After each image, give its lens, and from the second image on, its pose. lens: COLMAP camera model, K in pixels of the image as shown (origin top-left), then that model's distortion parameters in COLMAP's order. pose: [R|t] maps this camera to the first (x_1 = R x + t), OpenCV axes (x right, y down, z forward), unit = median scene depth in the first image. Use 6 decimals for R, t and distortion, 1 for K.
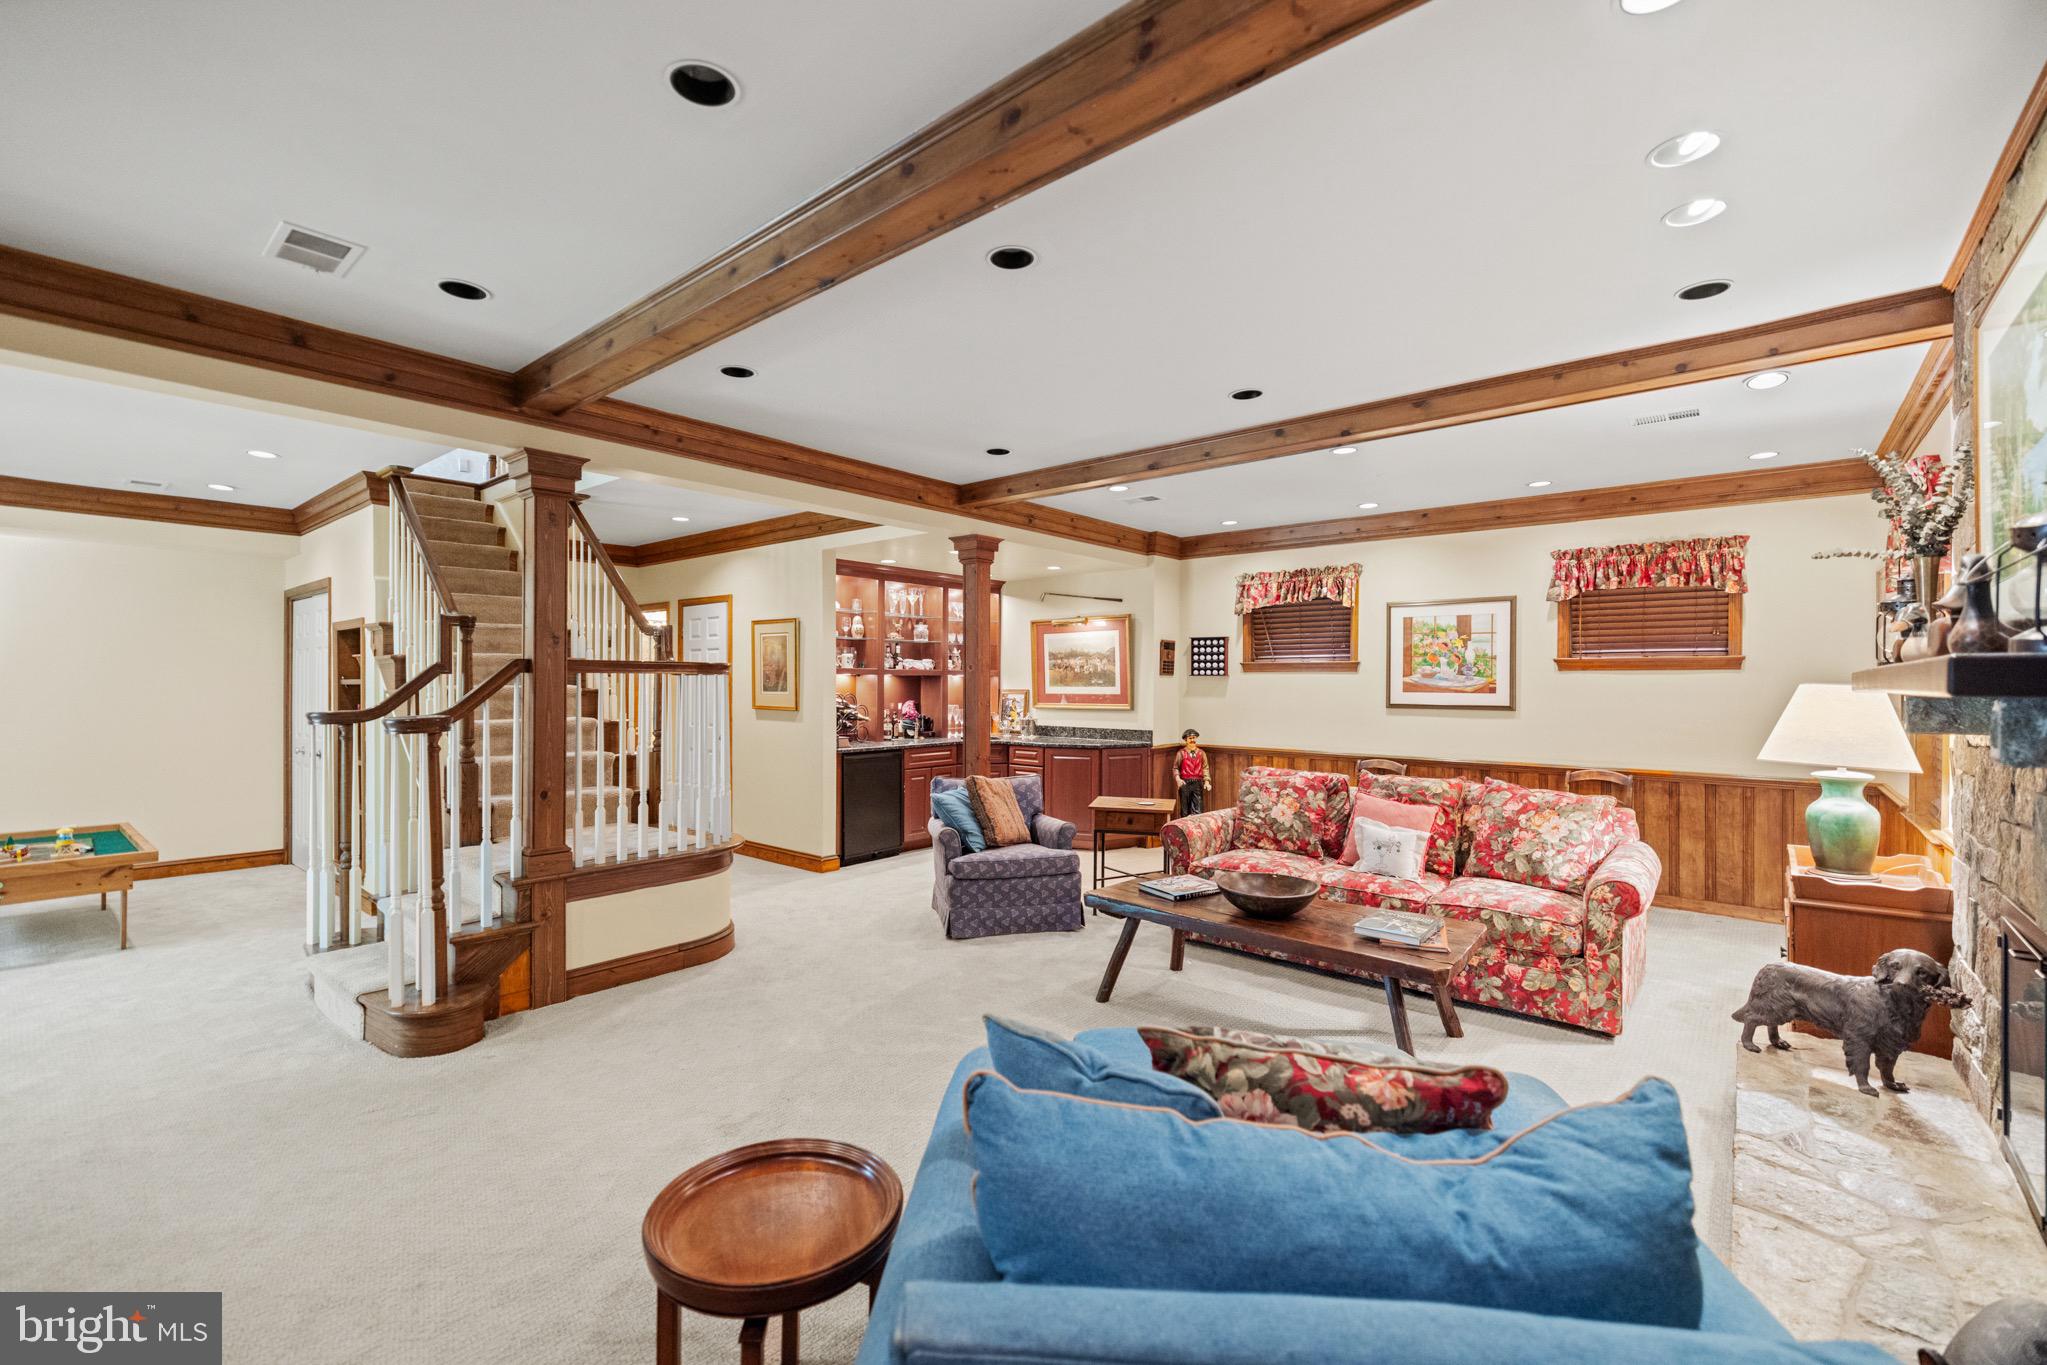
lens RADIAL K [[884.0, 0, 1007.3], [0, 884.0, 682.1], [0, 0, 1]] dist [0.001872, -0.000143]
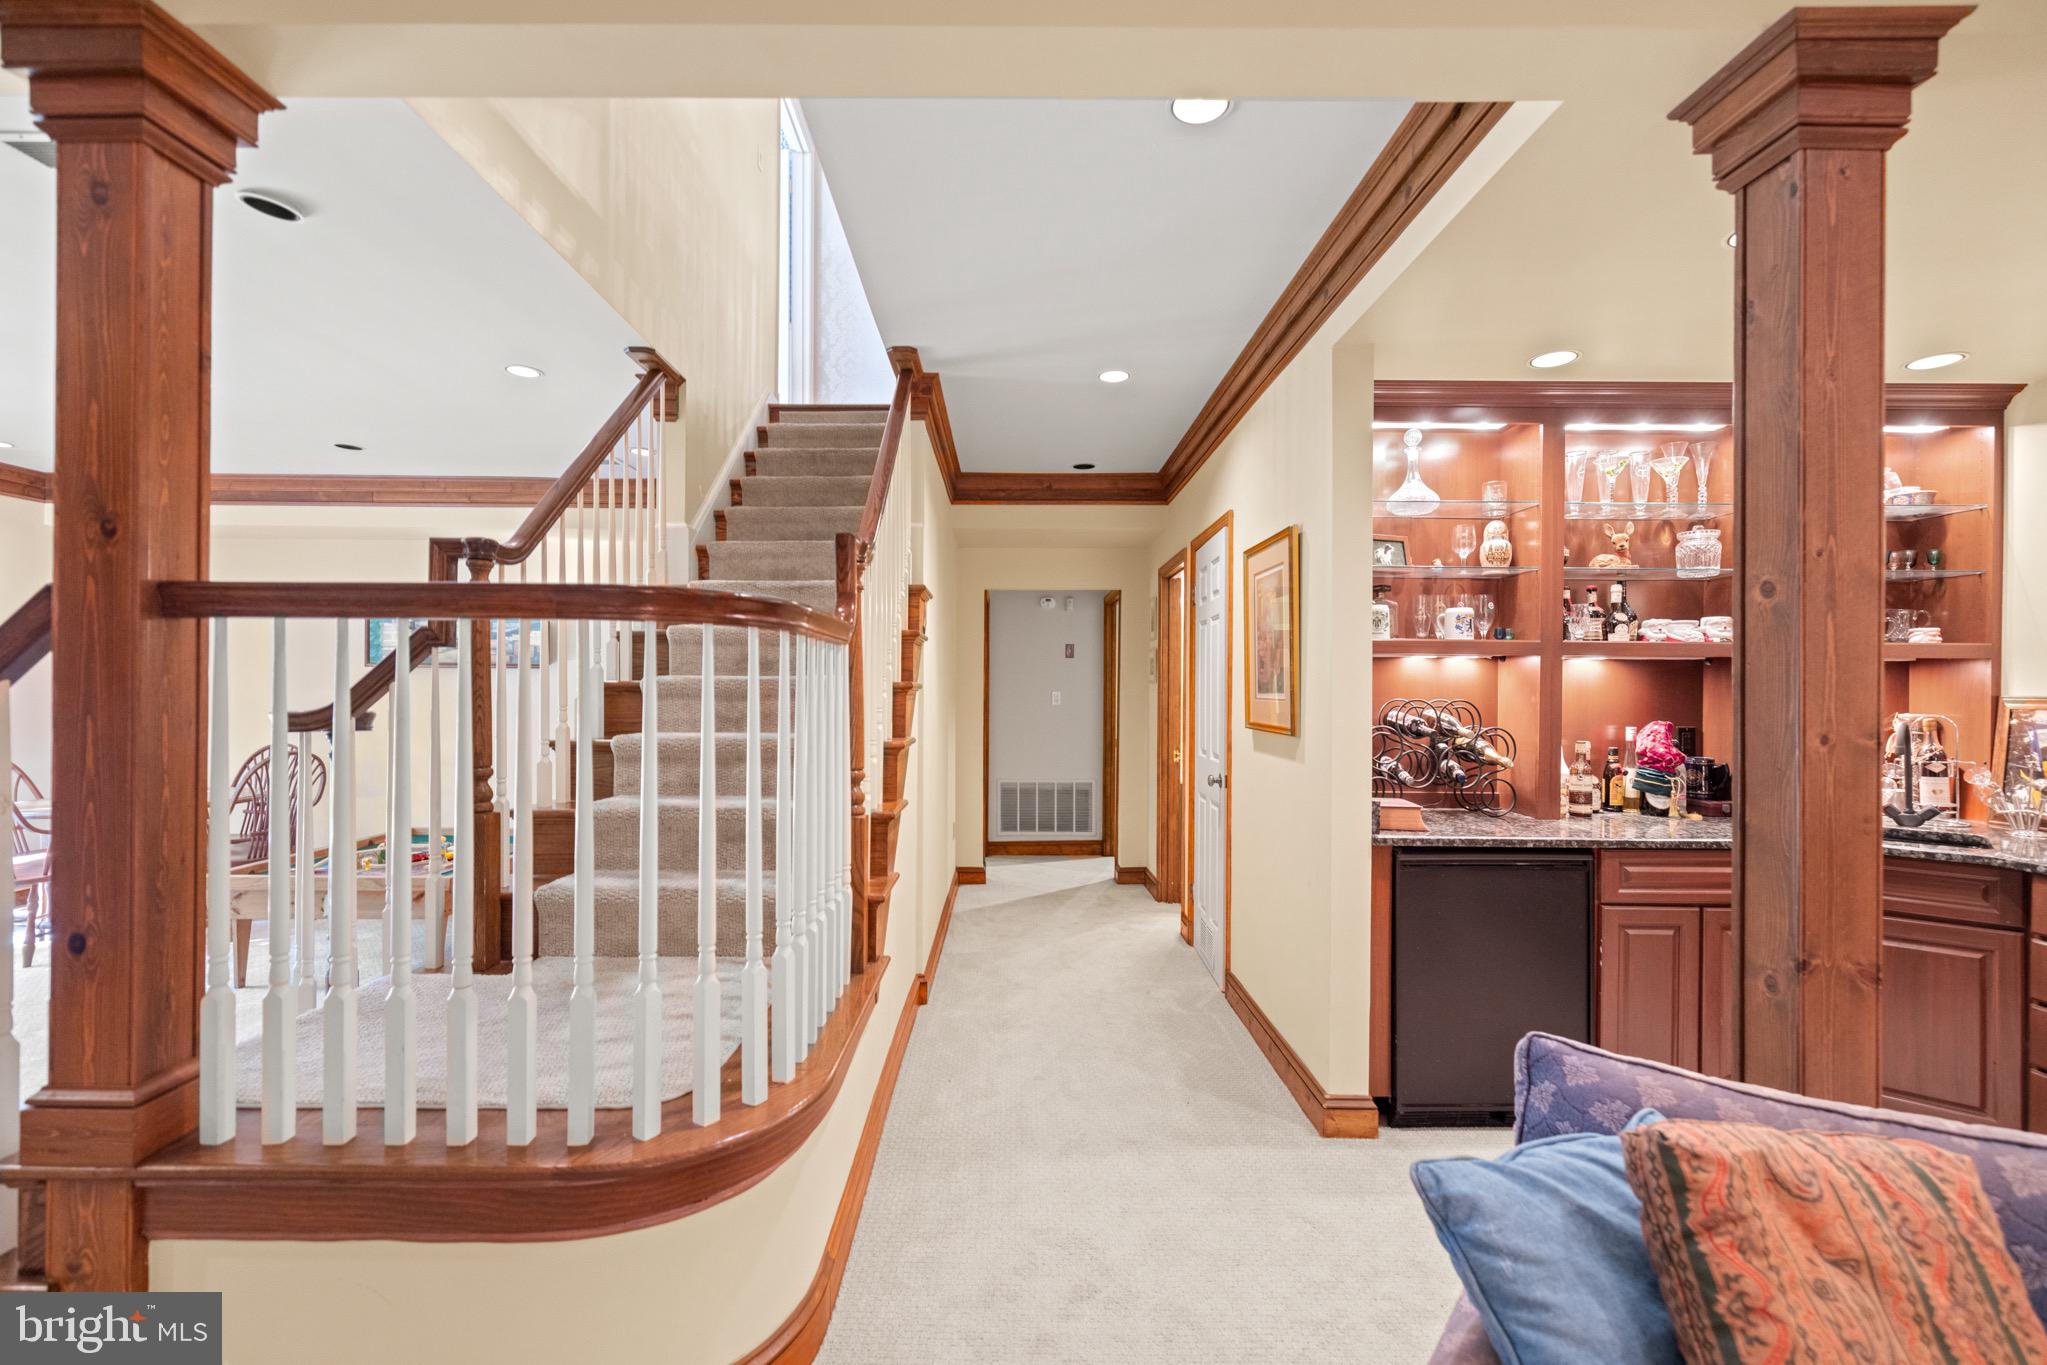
lens RADIAL K [[884.0, 0, 1023.8], [0, 884.0, 694.2], [0, 0, 1]] dist [0.001872, -0.000143]
pose [[0.650819, 0.003278, -0.759226, 0.008301], [-0.004556, 0.999990, 0.000412, 0.010325], [0.759219, 0.003190, 0.650827, 0.539867]]
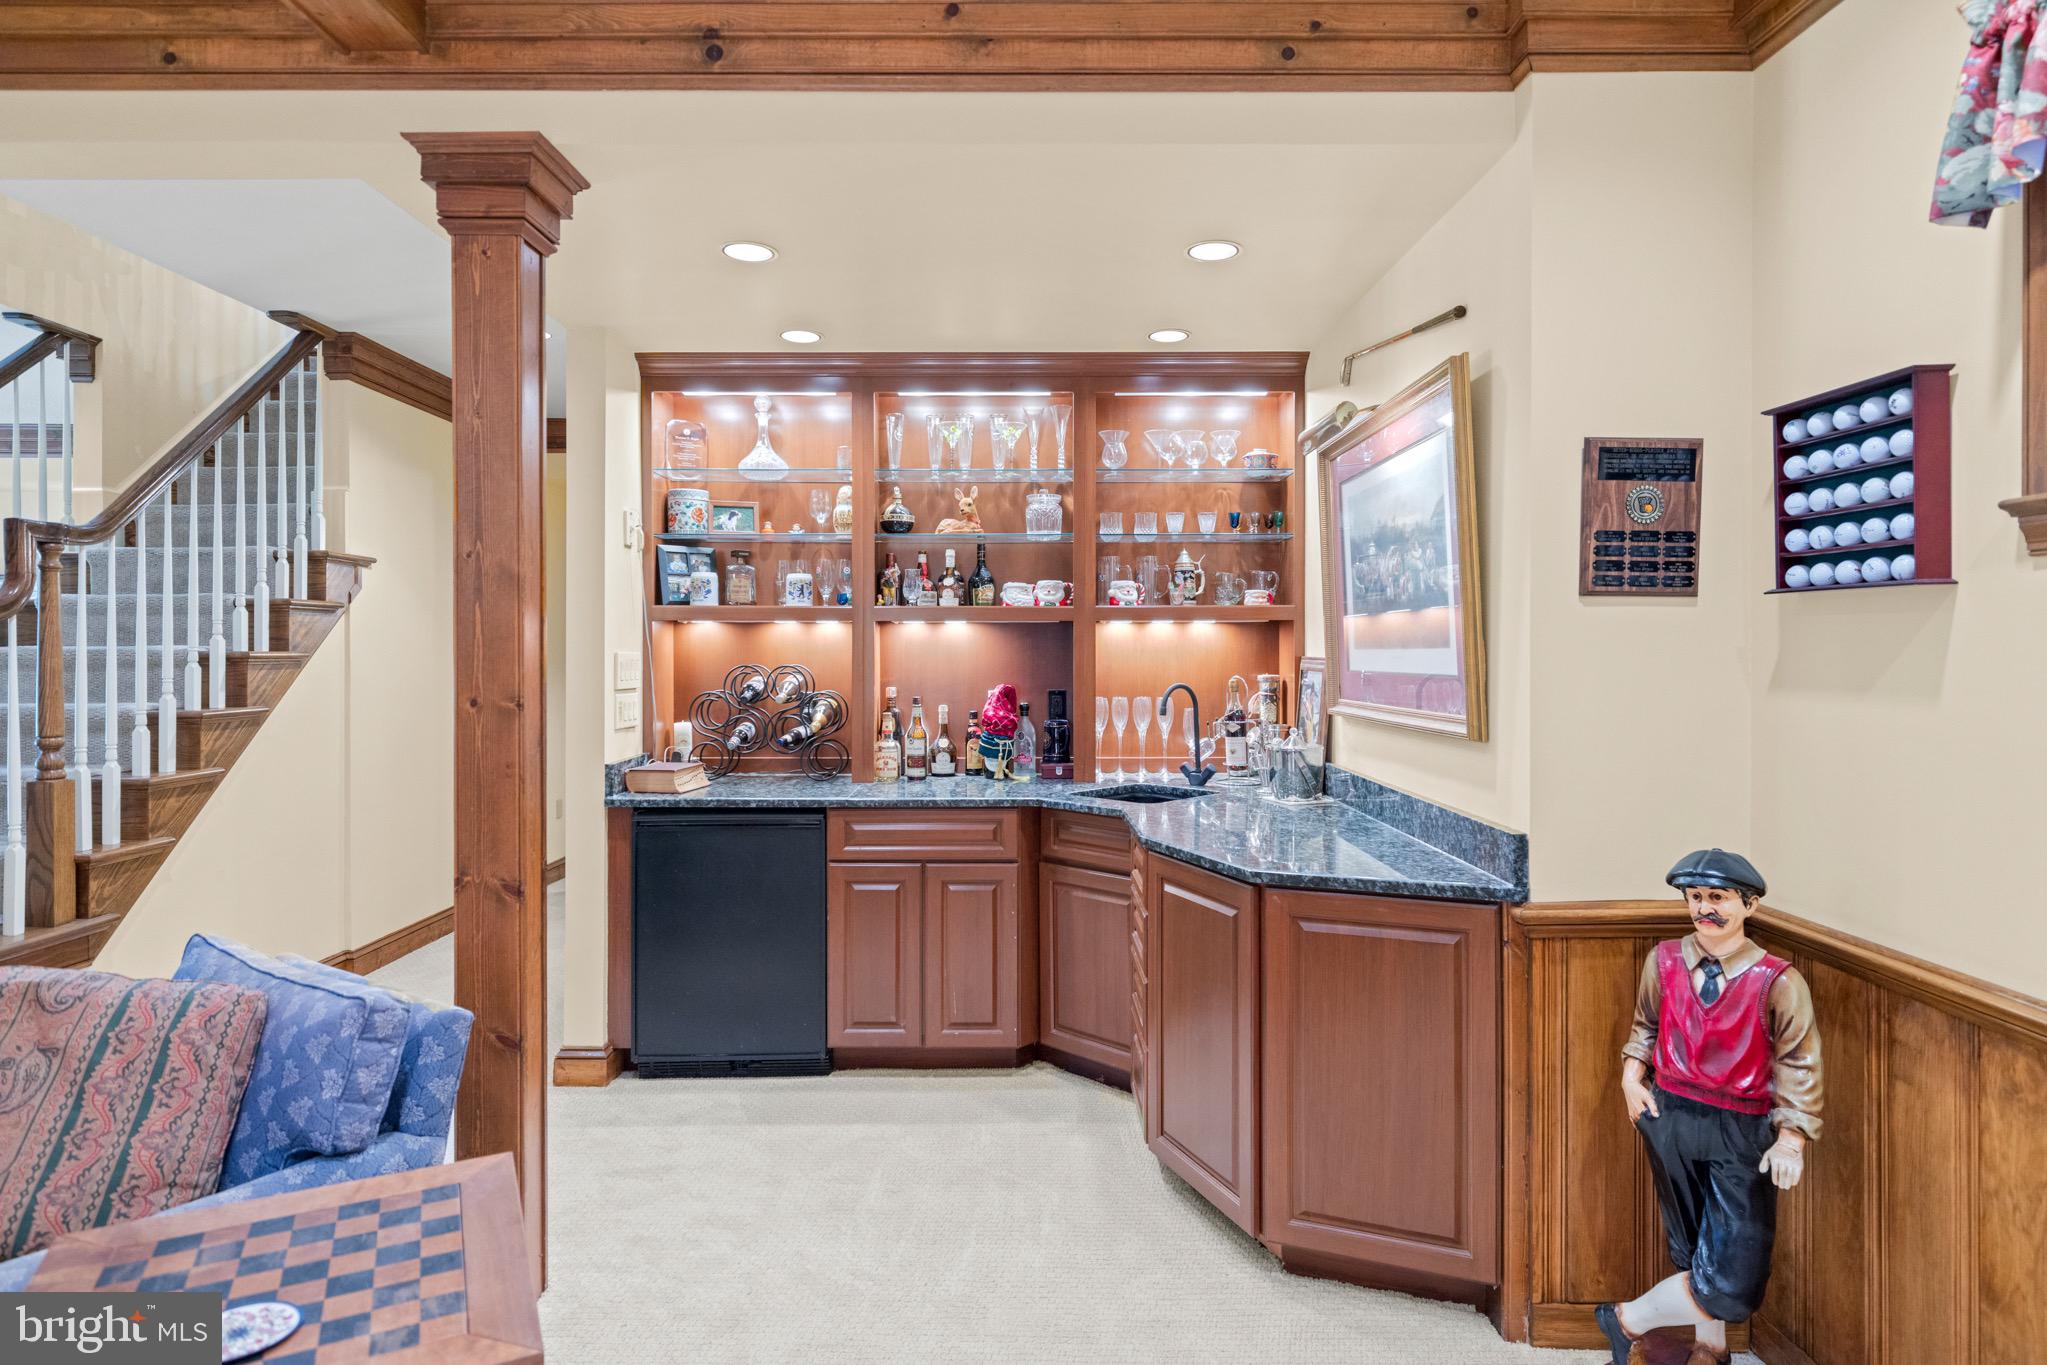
lens RADIAL K [[1104.4, 0, 1039.9], [0, 1104.4, 652.1], [0, 0, 1]] dist [-0.001701, 0.001305]
pose [[0.658124, -0.002168, -0.752906, 0.295860], [0.004046, 0.999992, 0.000658, 0.006172], [0.752899, -0.003479, 0.658127, 0.709159]]
